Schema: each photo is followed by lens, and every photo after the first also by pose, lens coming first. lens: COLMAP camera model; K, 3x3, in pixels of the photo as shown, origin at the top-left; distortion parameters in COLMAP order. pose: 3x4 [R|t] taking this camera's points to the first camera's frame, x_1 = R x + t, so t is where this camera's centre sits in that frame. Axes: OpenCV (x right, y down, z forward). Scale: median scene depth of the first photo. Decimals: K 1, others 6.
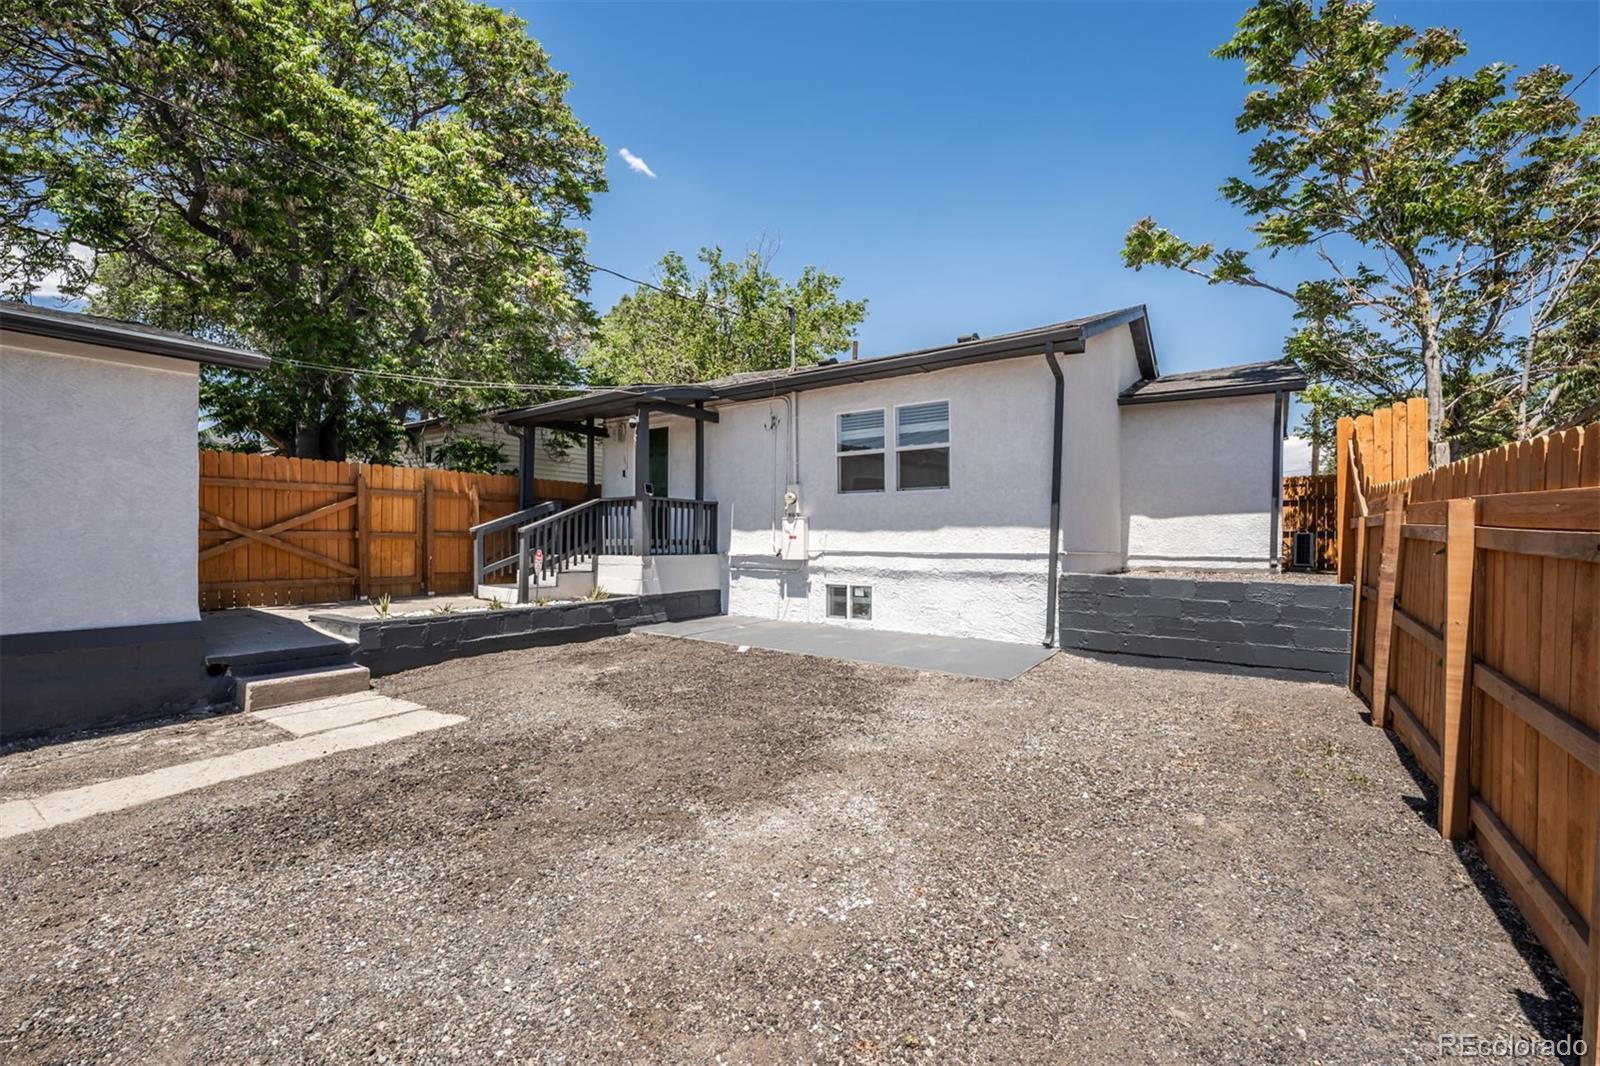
lens RADIAL K [[696.9, 0, 799.5], [0, 696.9, 536.5], [0, 0, 1]] dist [-0.025246, 0.000183]
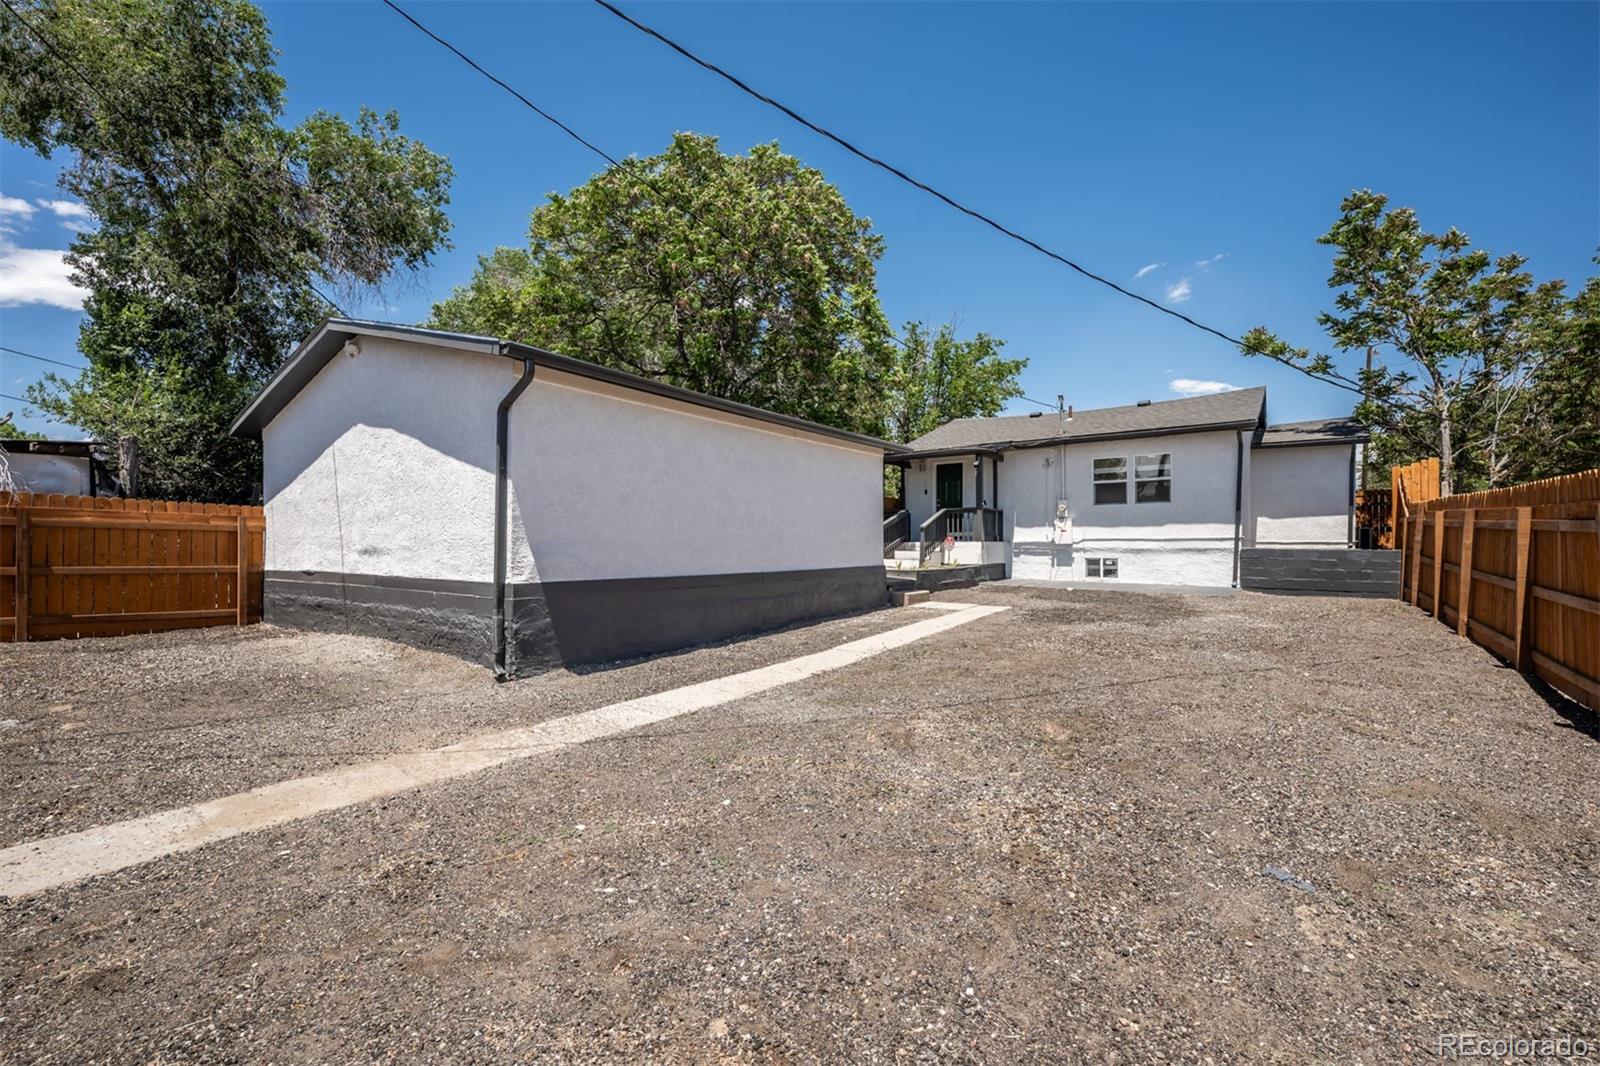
lens RADIAL K [[696.9, 0, 797.2], [0, 696.9, 539.4], [0, 0, 1]] dist [-0.025246, 0.000183]
pose [[0.999416, -0.002676, -0.034073, -0.629740], [0.002624, 0.999995, -0.001555, 0.024330], [0.034077, 0.001465, 0.999418, -0.748887]]
